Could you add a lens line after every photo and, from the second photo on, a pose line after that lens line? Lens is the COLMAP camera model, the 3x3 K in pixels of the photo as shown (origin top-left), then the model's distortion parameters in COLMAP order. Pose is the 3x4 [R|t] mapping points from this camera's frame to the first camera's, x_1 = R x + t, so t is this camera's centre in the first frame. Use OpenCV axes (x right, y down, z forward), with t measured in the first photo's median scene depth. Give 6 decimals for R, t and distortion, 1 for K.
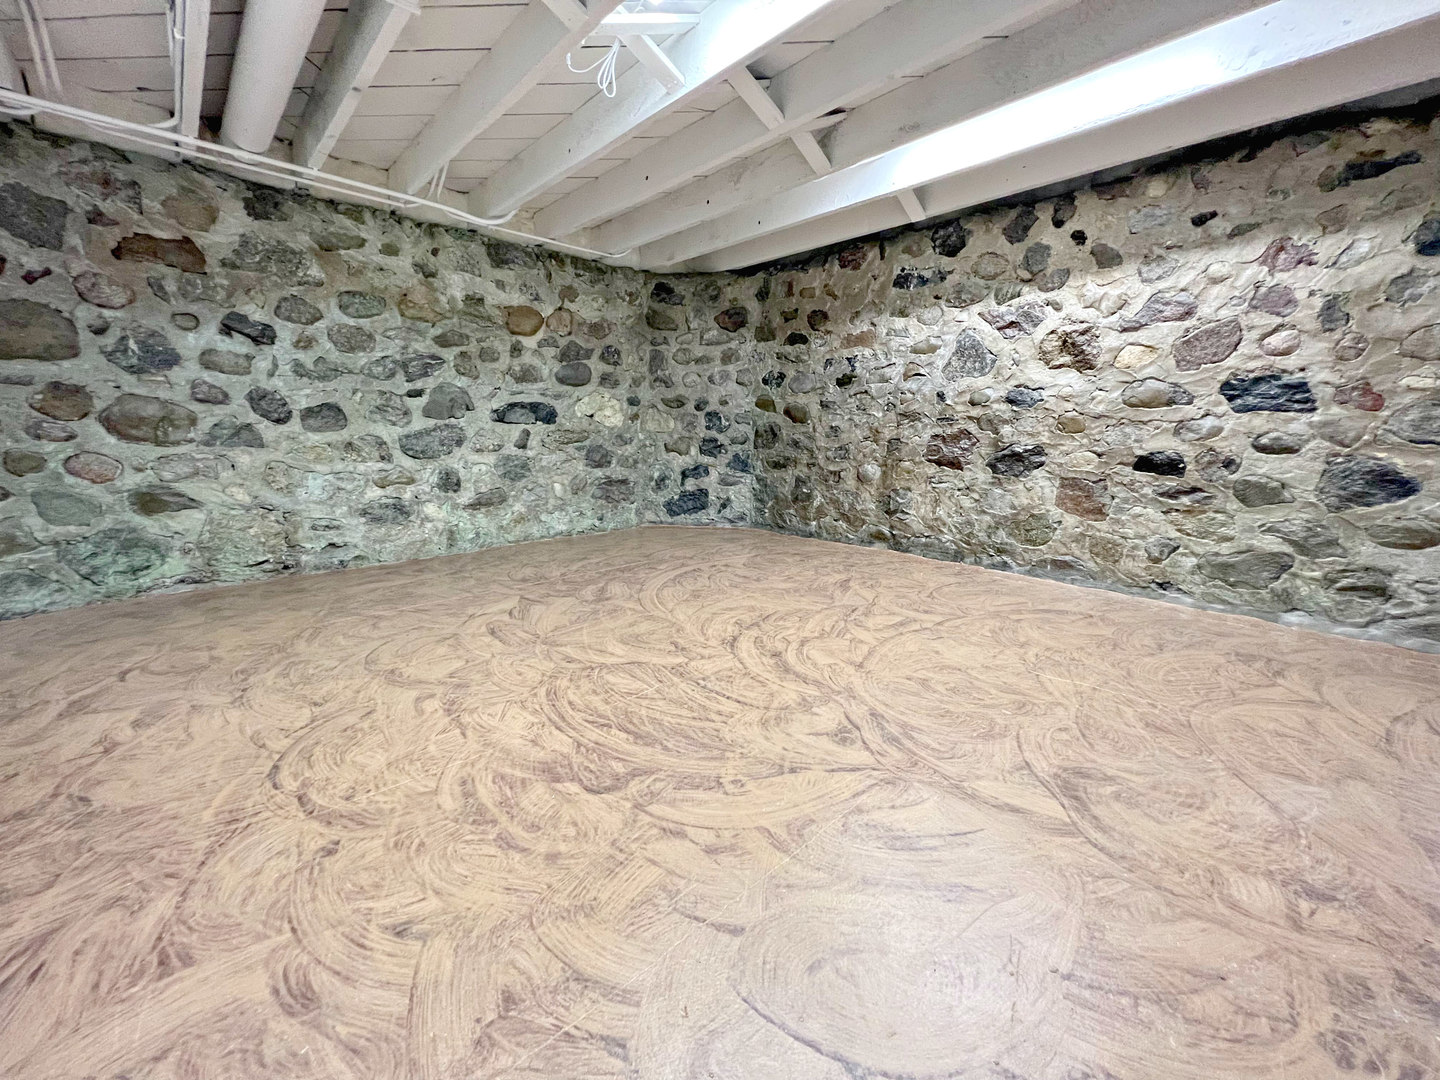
lens RADIAL K [[592.2, 0, 718.6], [0, 592.2, 542.4], [0, 0, 1]] dist [-0.001276, -0.000362]
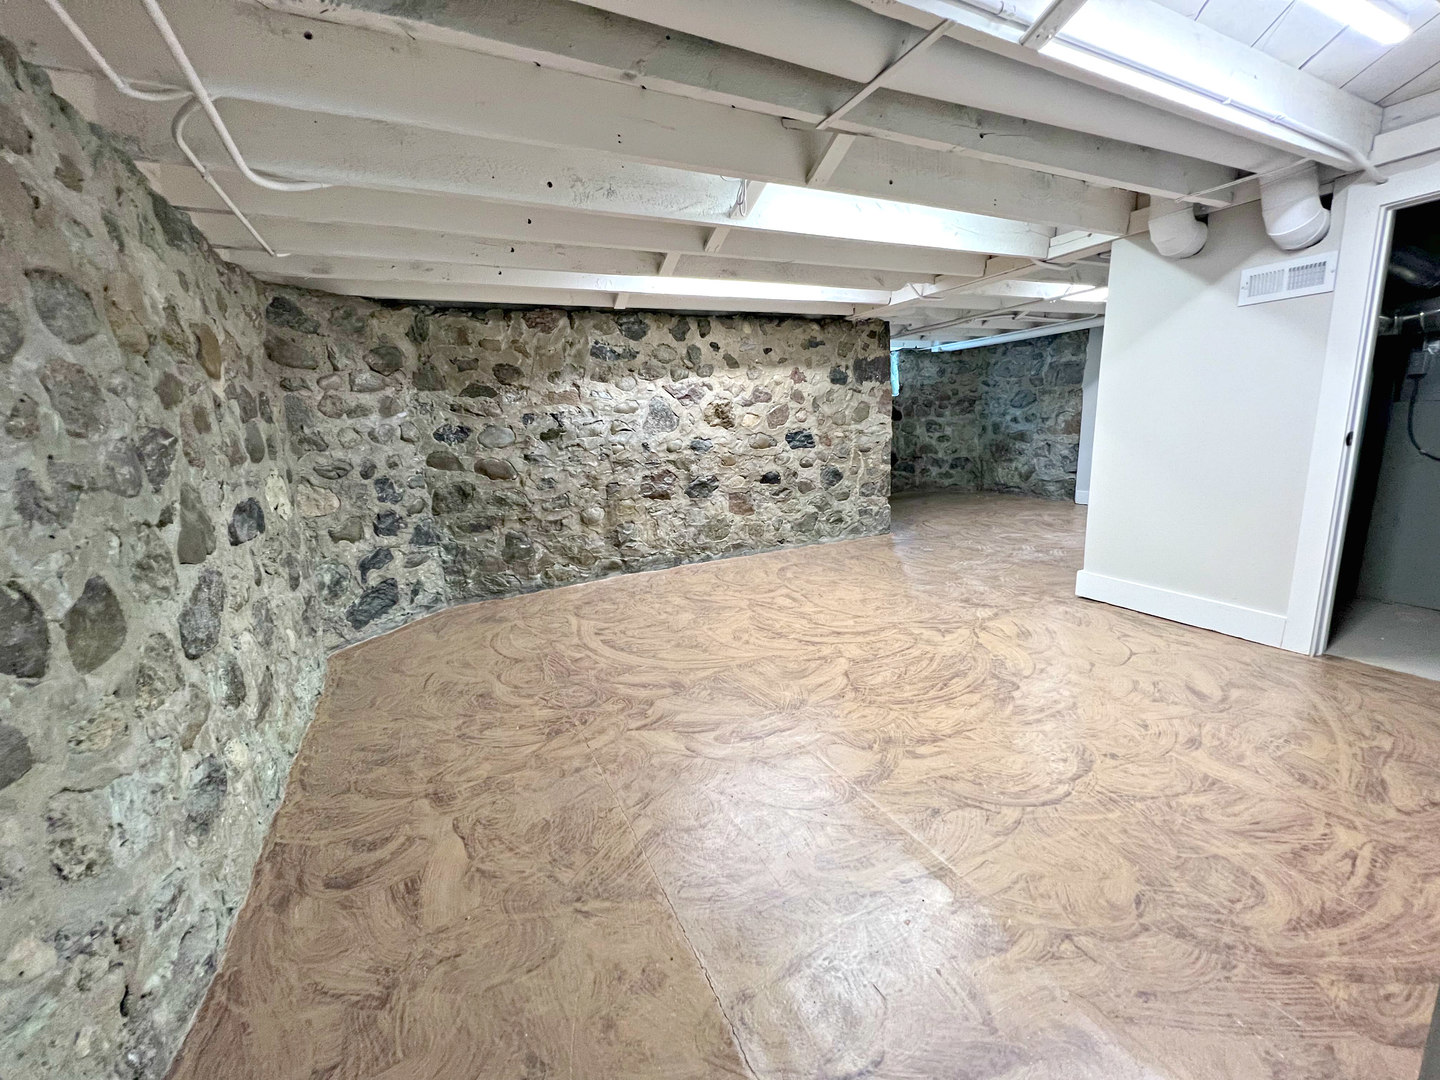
lens RADIAL K [[592.2, 0, 718.6], [0, 592.2, 542.4], [0, 0, 1]] dist [-0.001276, -0.000362]
pose [[0.251293, -0.217715, 0.943108, -0.913402], [0.233007, 0.959327, 0.159374, -0.230819], [-0.939446, 0.179701, 0.291801, 0.548856]]
